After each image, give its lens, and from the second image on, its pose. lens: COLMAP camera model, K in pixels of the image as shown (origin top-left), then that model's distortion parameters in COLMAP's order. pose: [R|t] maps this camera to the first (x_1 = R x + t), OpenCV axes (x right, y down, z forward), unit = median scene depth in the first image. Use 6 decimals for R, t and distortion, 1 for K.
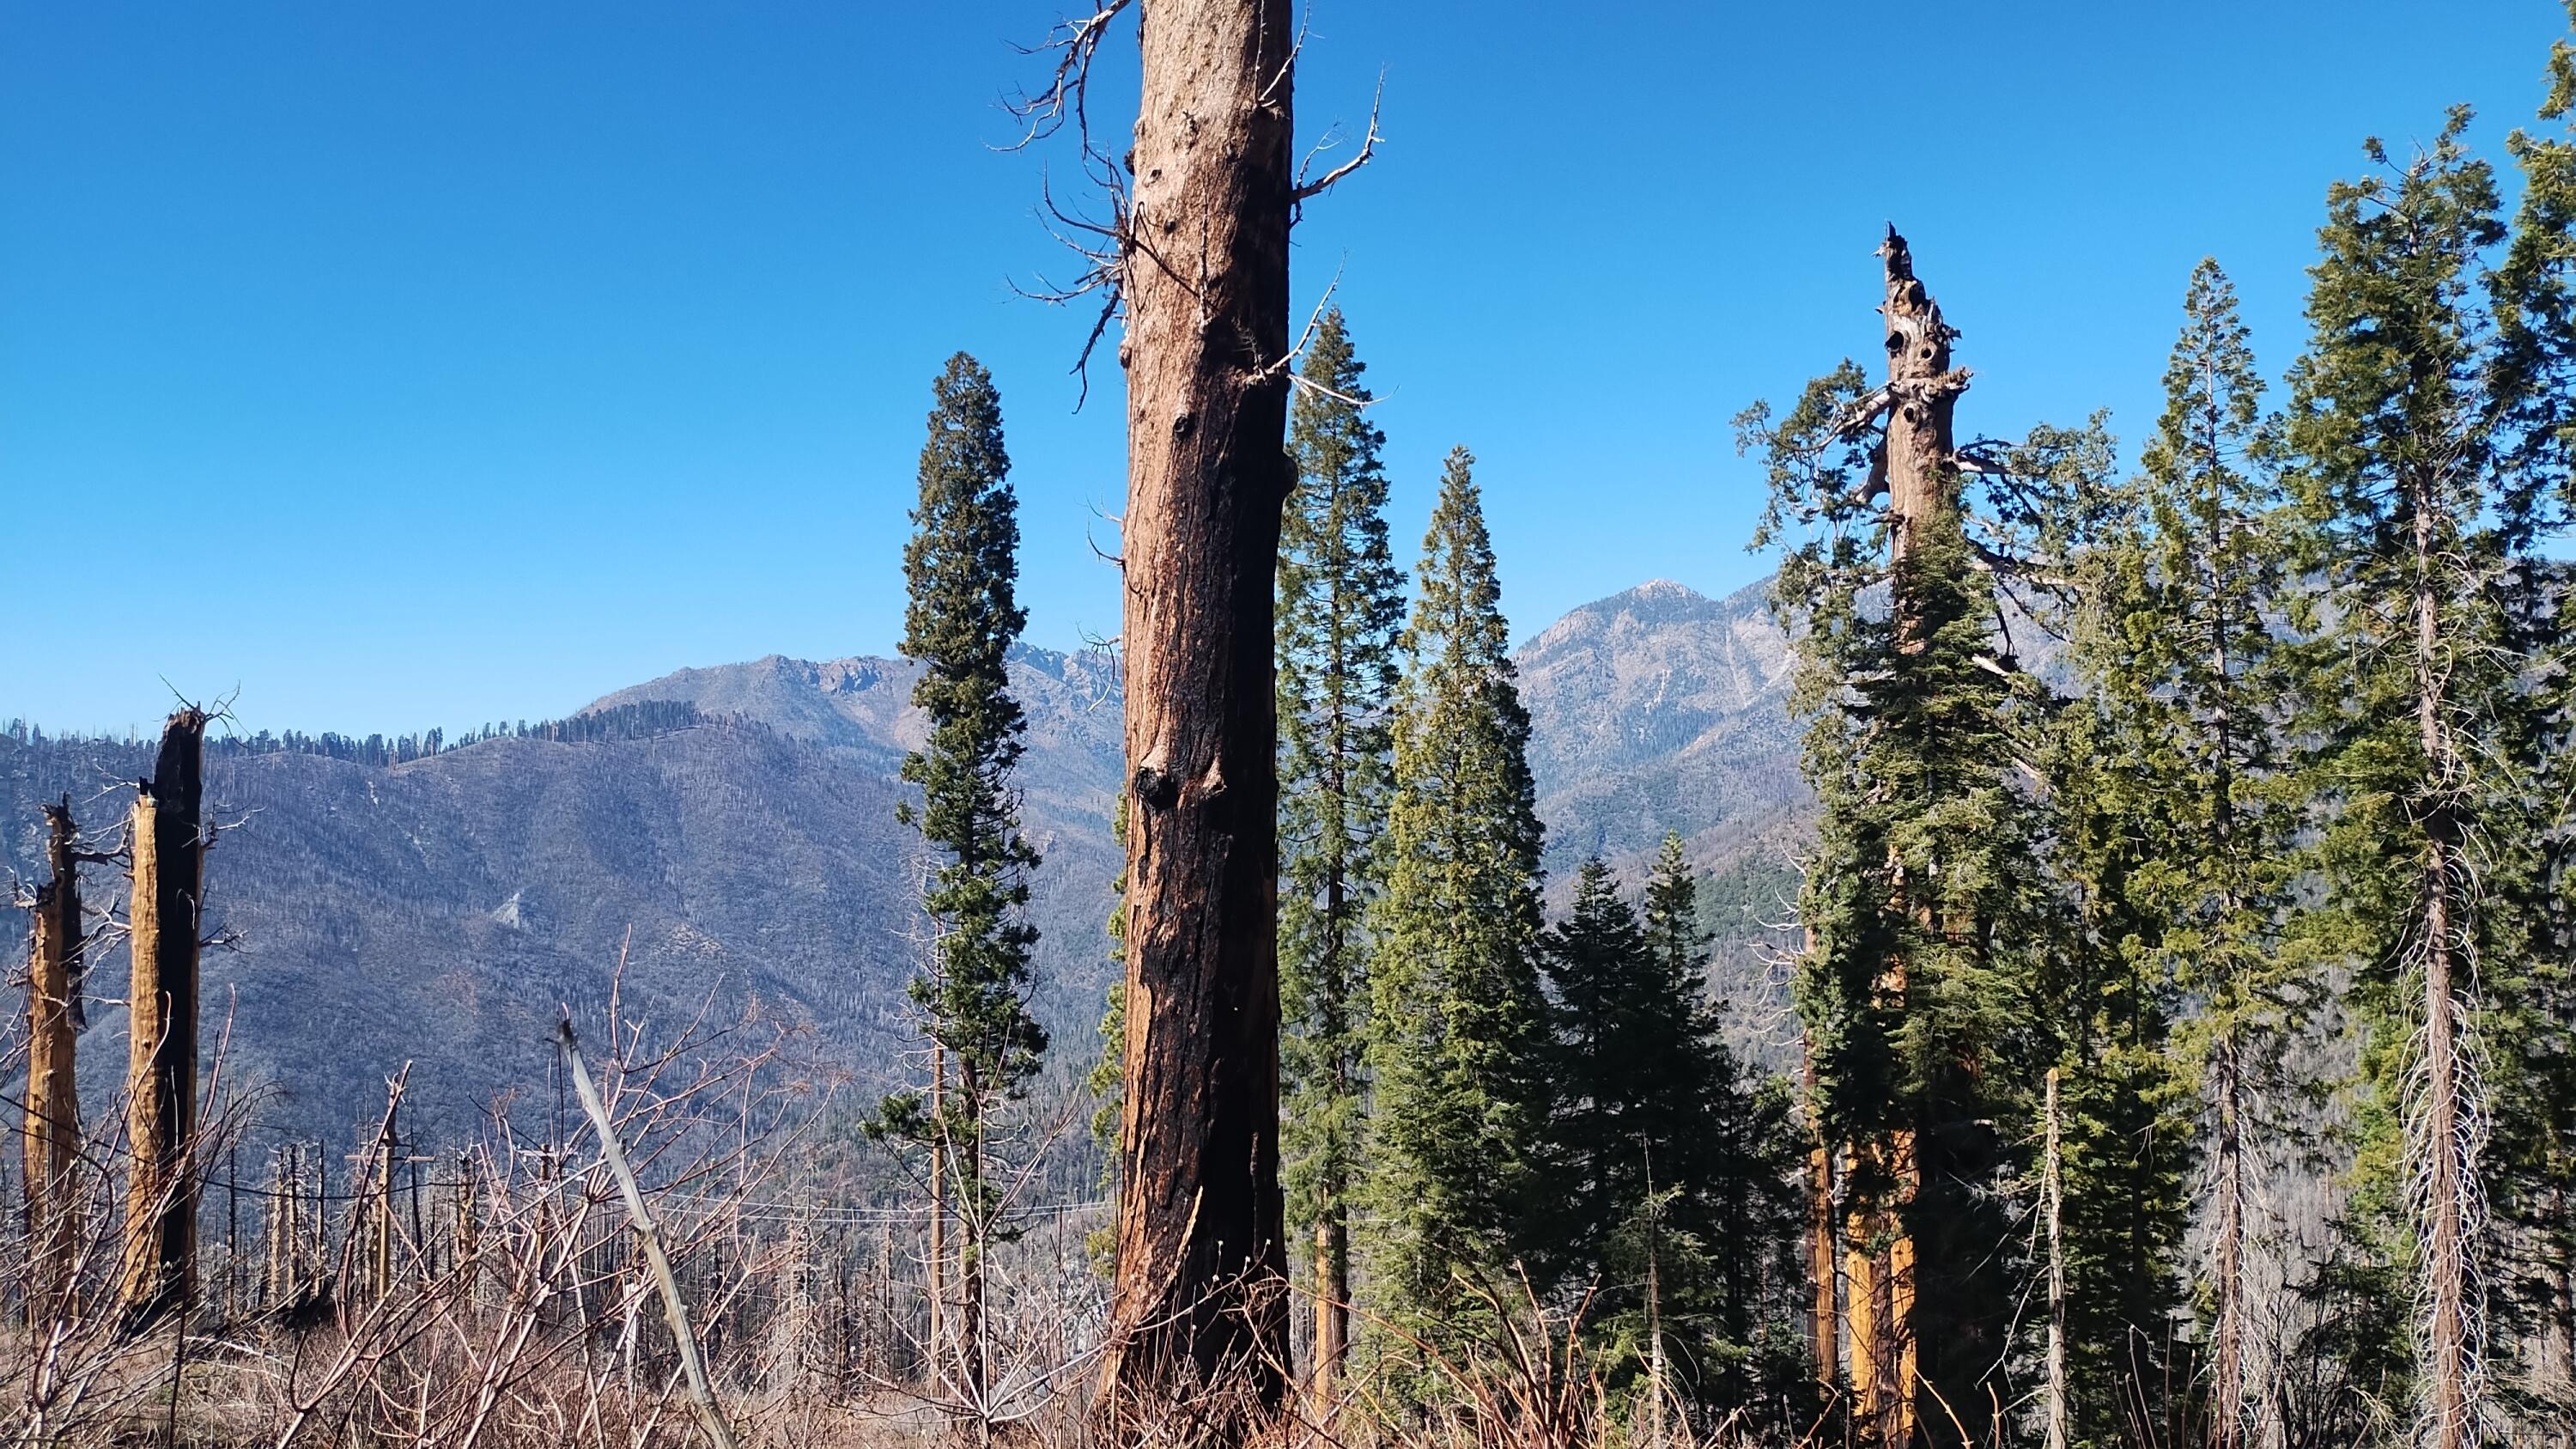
lens RADIAL K [[1905.8, 0, 1288.0], [0, 1905.8, 724.5], [0, 0, 1]] dist [0.087349, -0.120003]
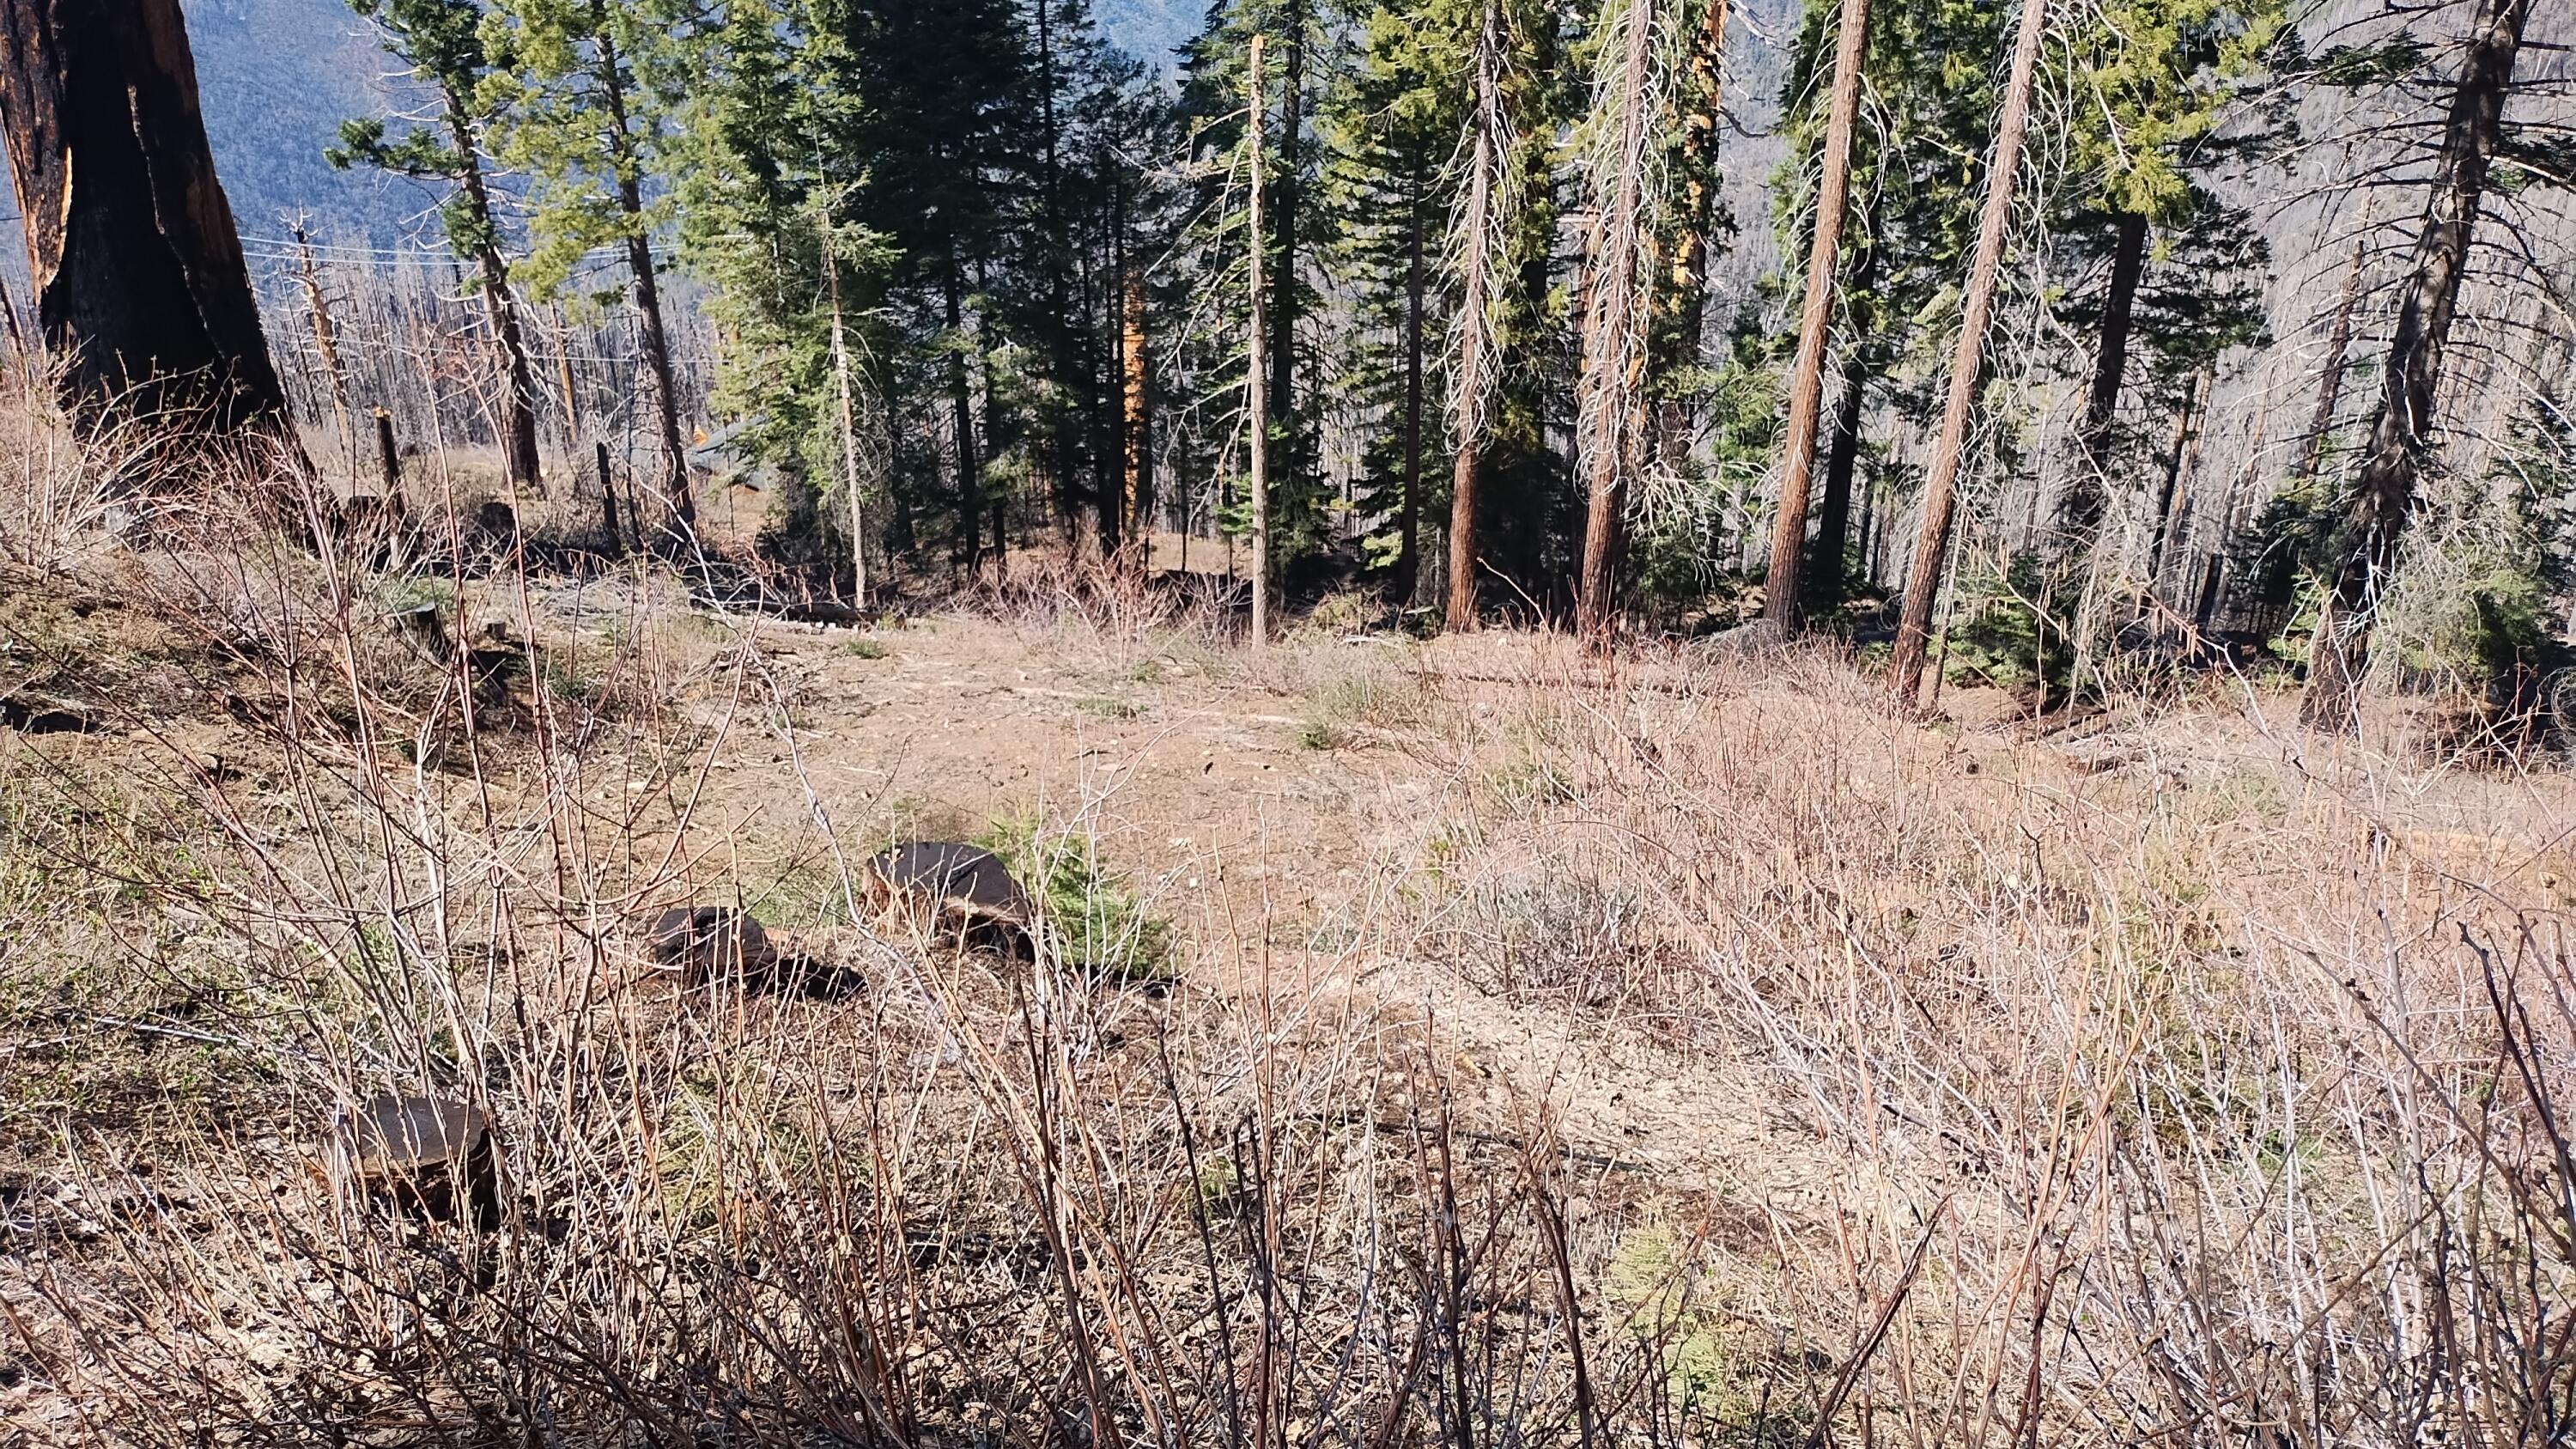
lens RADIAL K [[1887.5, 0, 1277.8], [0, 1887.5, 716.1], [0, 0, 1]] dist [0.067971, -0.094927]
pose [[0.999763, -0.012964, 0.017488, 0.221350], [0.003680, 0.892430, 0.451171, 0.036183], [-0.021456, -0.450999, 0.892266, 0.038999]]
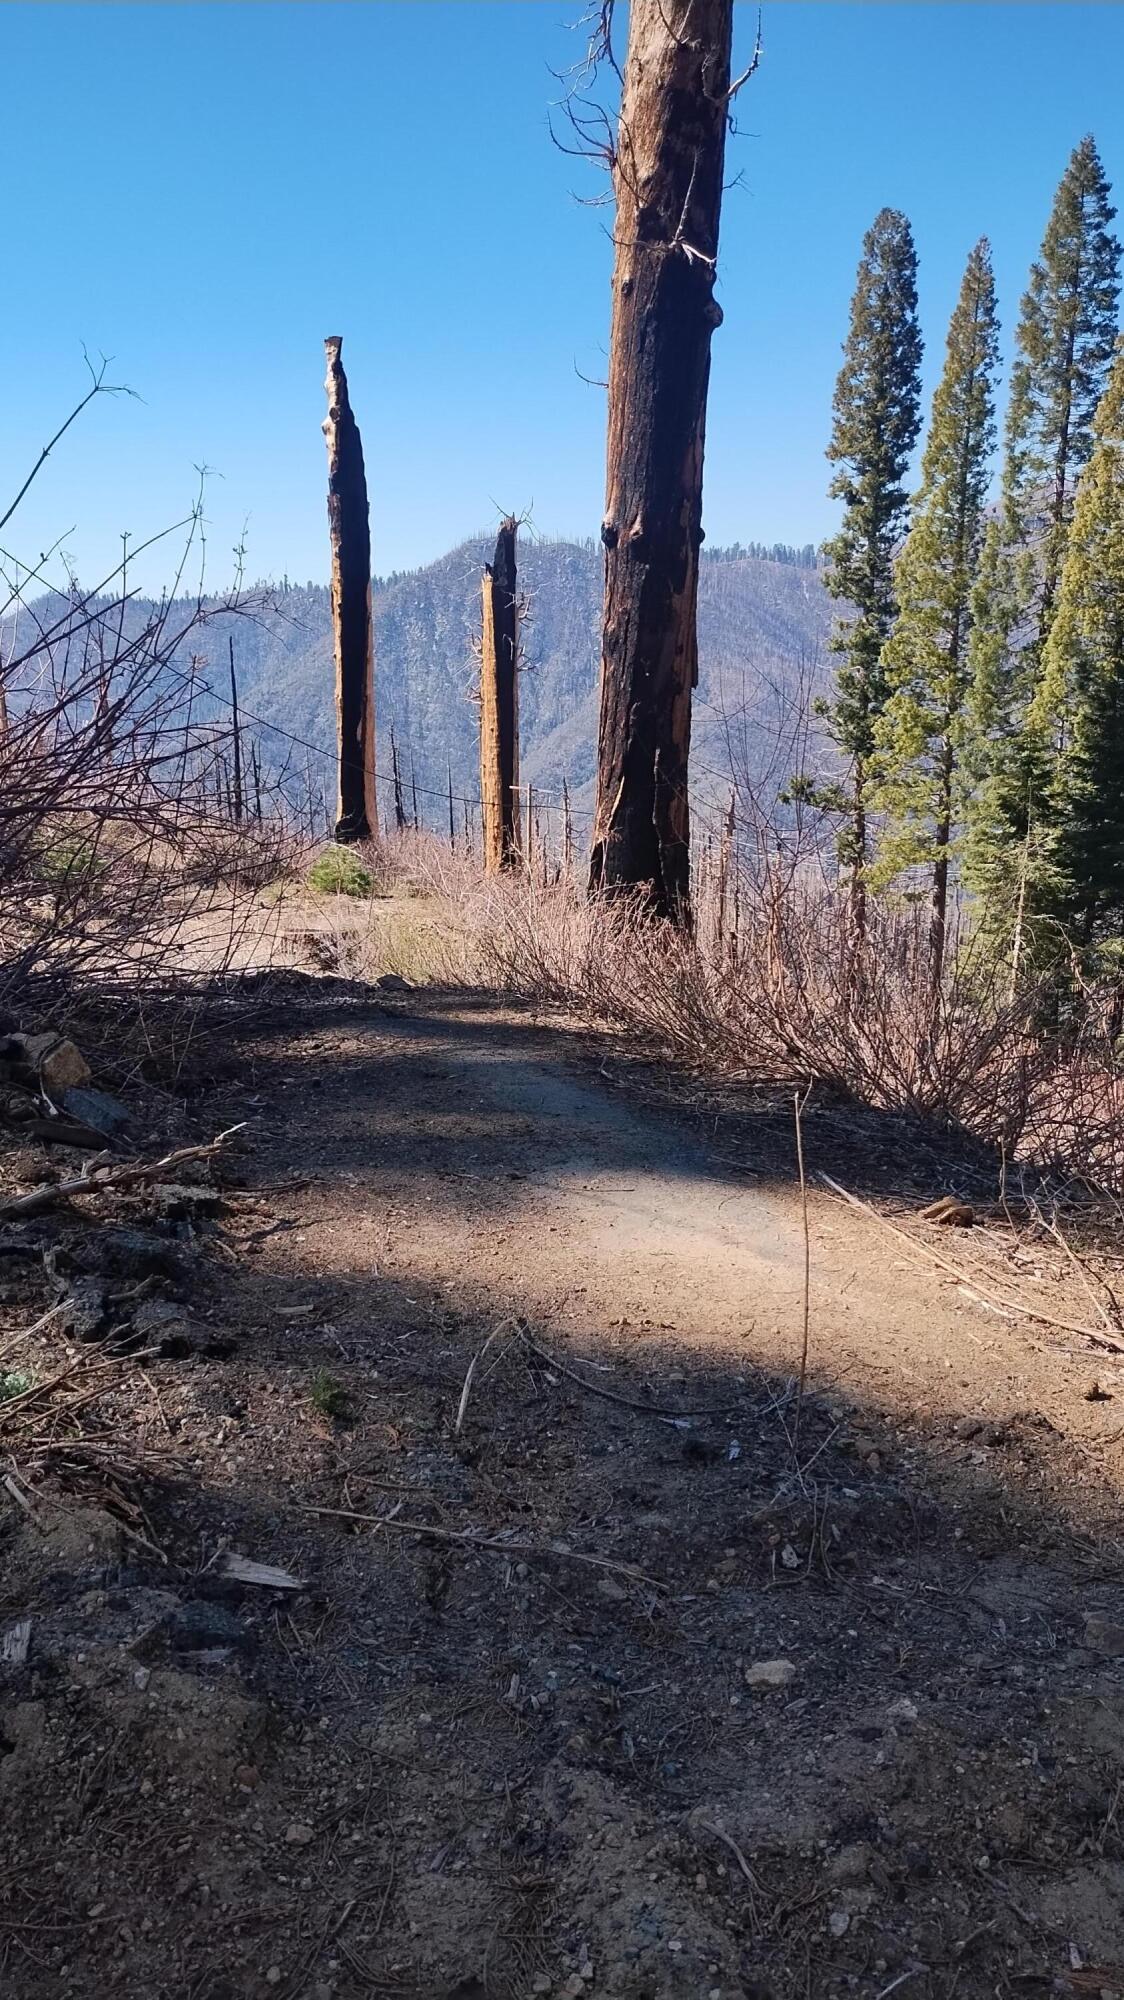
lens RADIAL K [[1479.4, 0, 568.1], [0, 1479.4, 1000.8], [0, 0, 1]] dist [0.087349, -0.120003]
pose [[0.827325, 0.154048, -0.540188, 0.301232], [0.014296, 0.955575, 0.294402, 0.017298], [0.561542, -0.251289, 0.788368, -0.062601]]
